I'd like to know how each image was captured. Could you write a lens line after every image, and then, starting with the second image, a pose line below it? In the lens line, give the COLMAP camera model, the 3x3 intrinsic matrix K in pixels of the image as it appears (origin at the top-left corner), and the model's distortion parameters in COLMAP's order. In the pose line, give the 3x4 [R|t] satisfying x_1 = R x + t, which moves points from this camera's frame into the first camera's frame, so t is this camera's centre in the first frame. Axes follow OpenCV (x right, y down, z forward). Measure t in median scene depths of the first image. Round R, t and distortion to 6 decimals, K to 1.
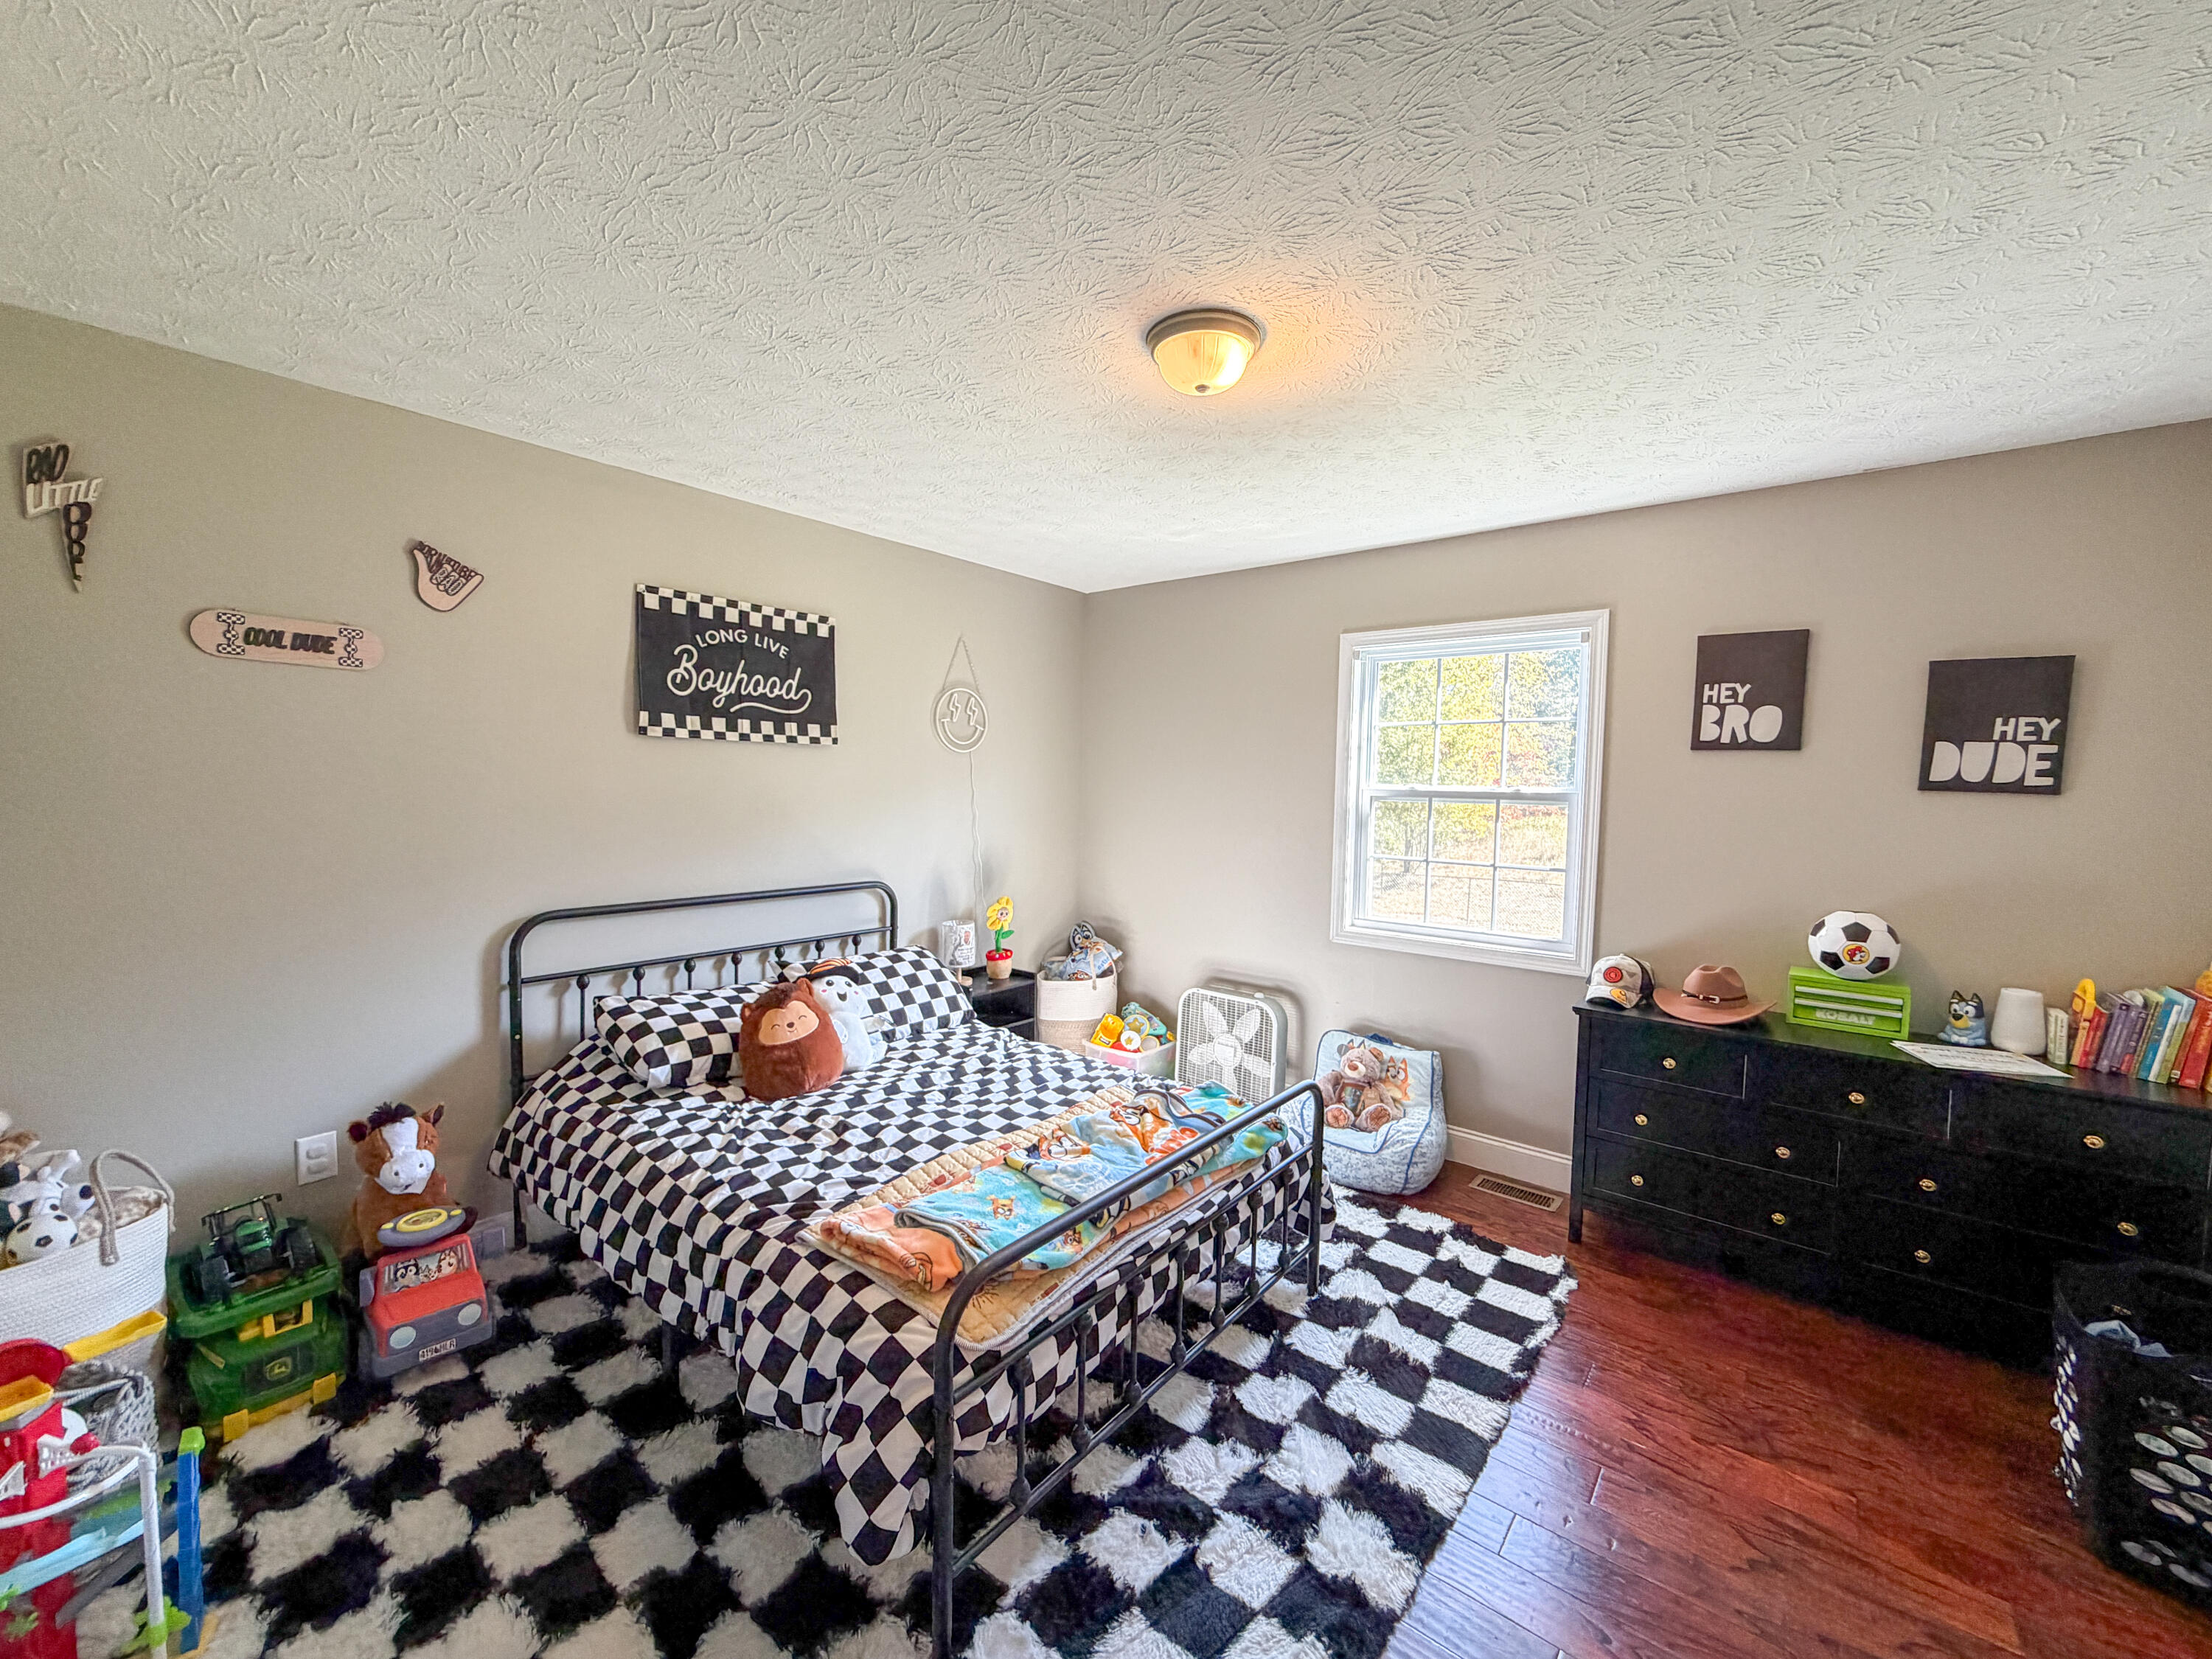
lens RADIAL K [[883.1, 0, 1100.3], [0, 883.1, 826.7], [0, 0, 1]] dist [-0.000549, 0.000165]
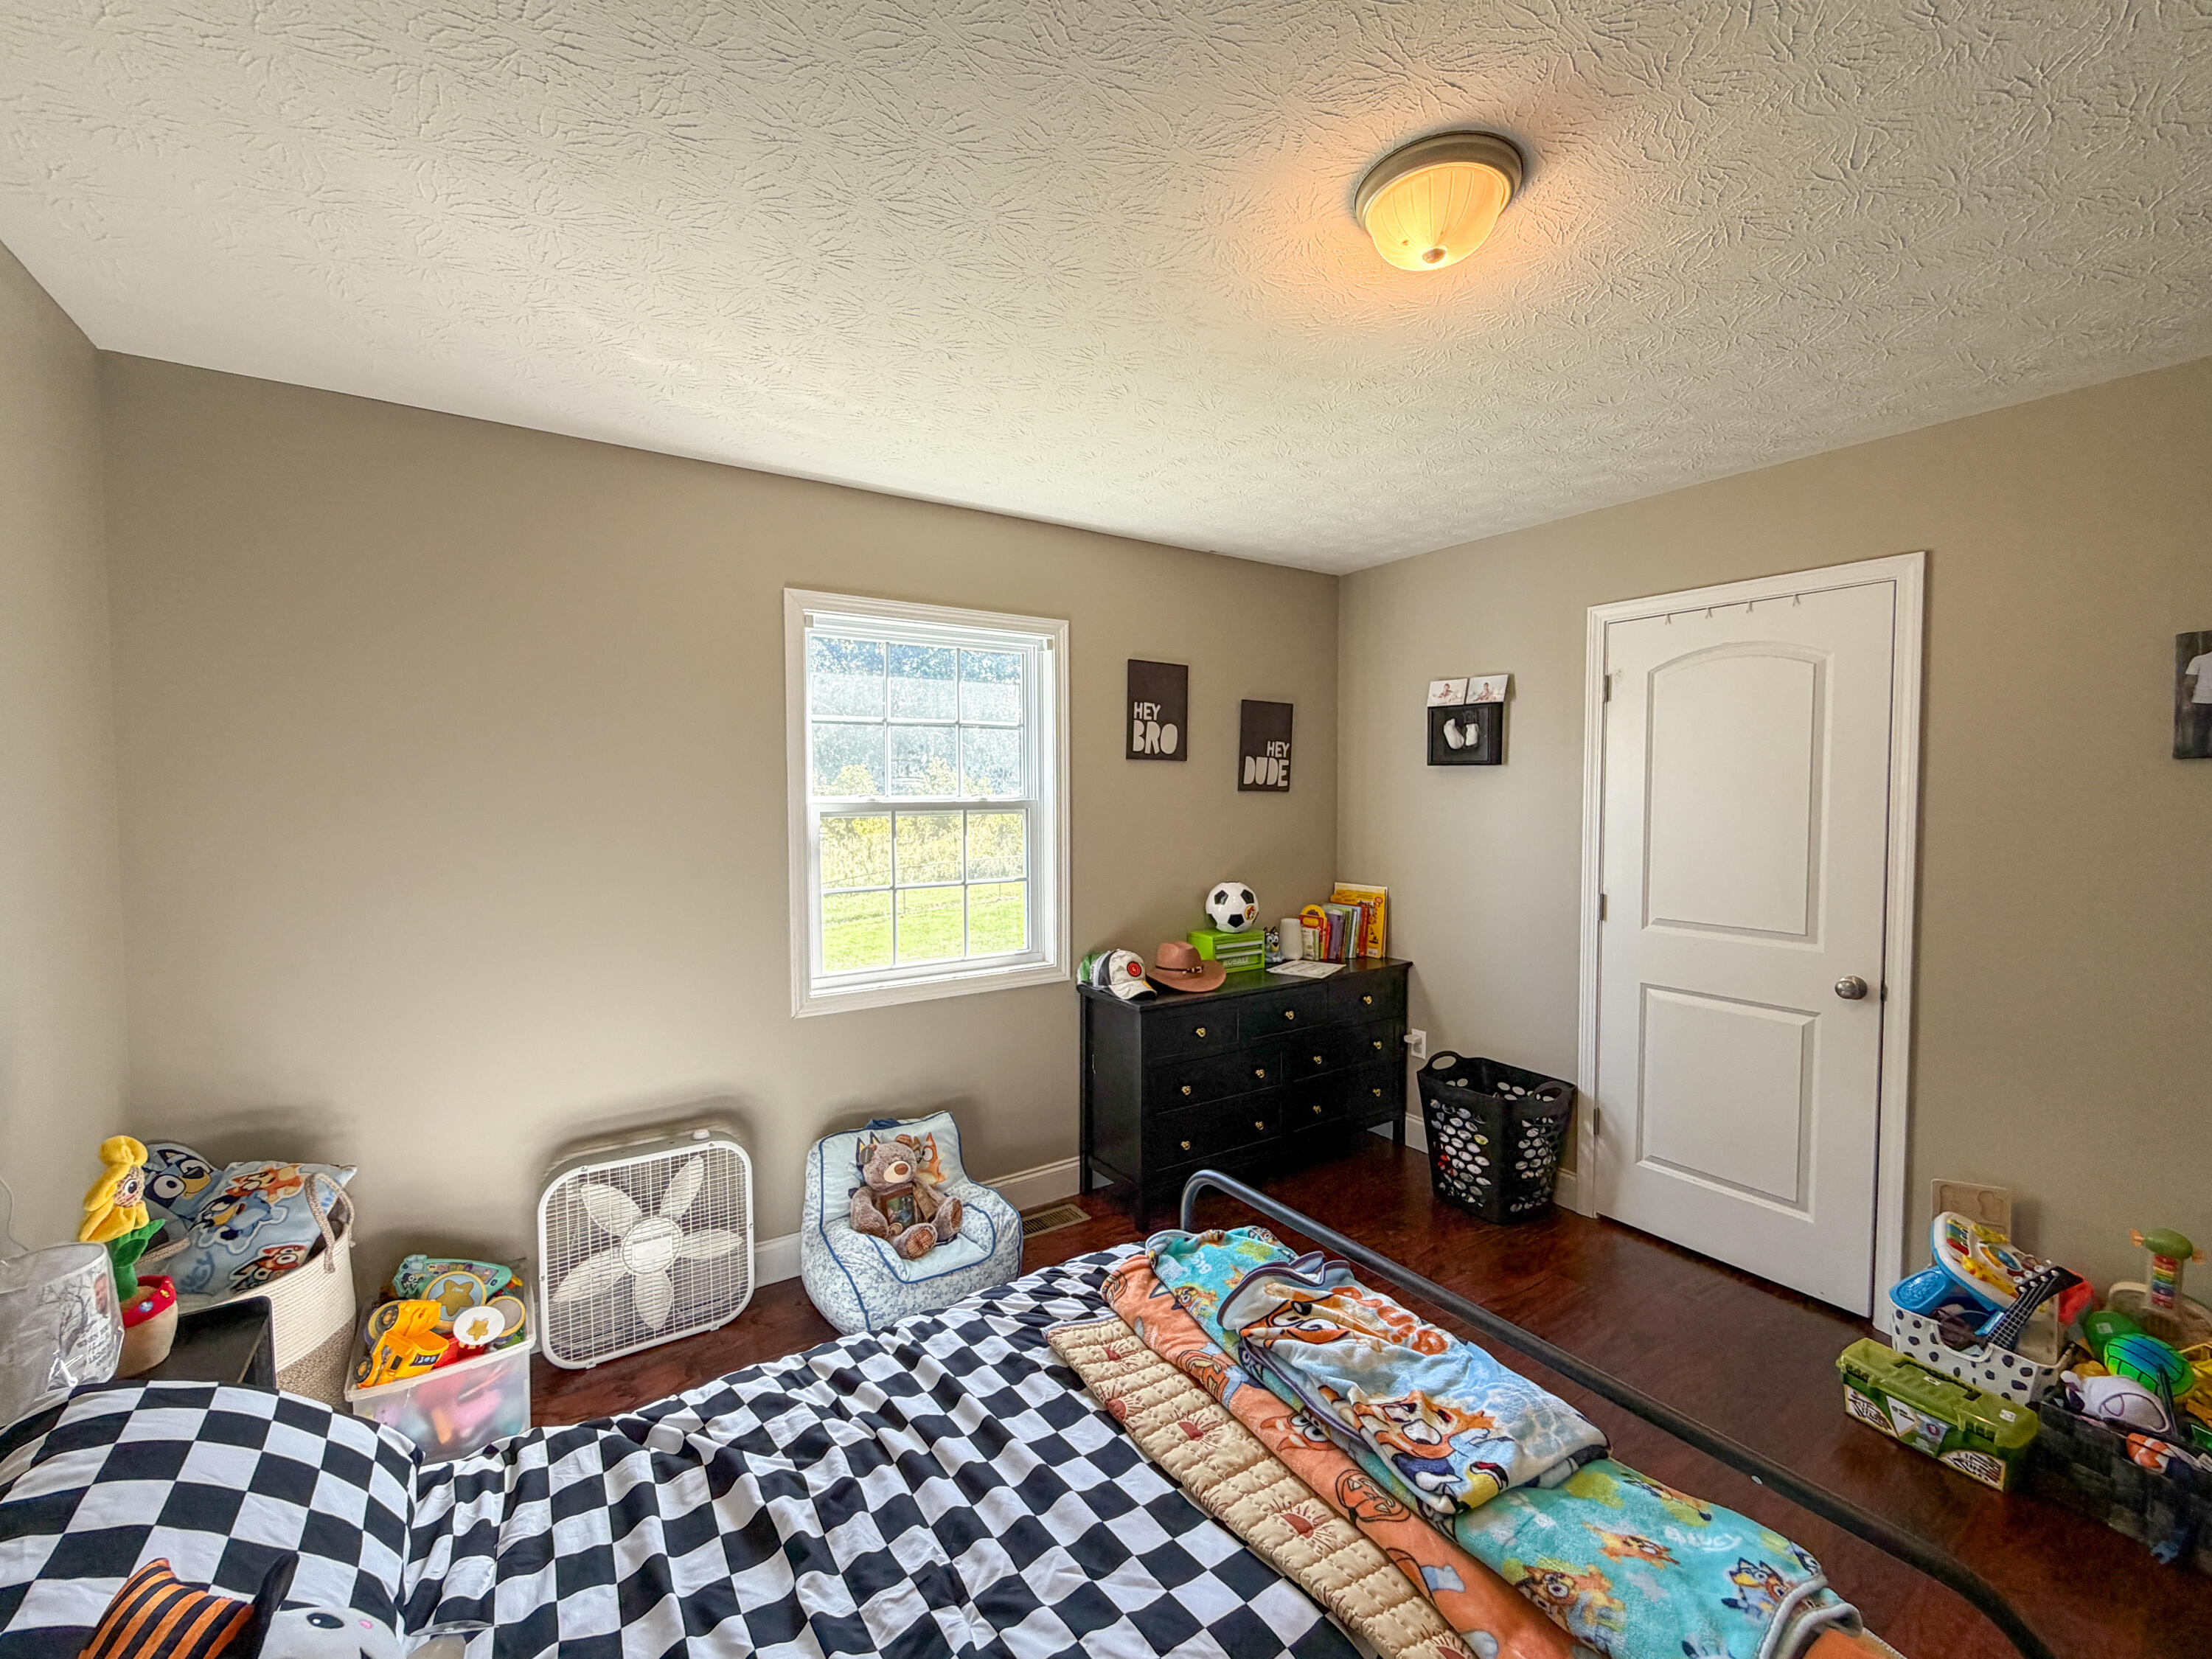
lens RADIAL K [[885.3, 0, 1107.4], [0, 885.3, 822.9], [0, 0, 1]] dist [-0.014155, -0.000093]
pose [[0.295281, -0.057667, 0.953669, -0.435306], [0.059284, 0.997359, 0.041953, -0.055329], [-0.953569, 0.044149, 0.297920, 0.701190]]
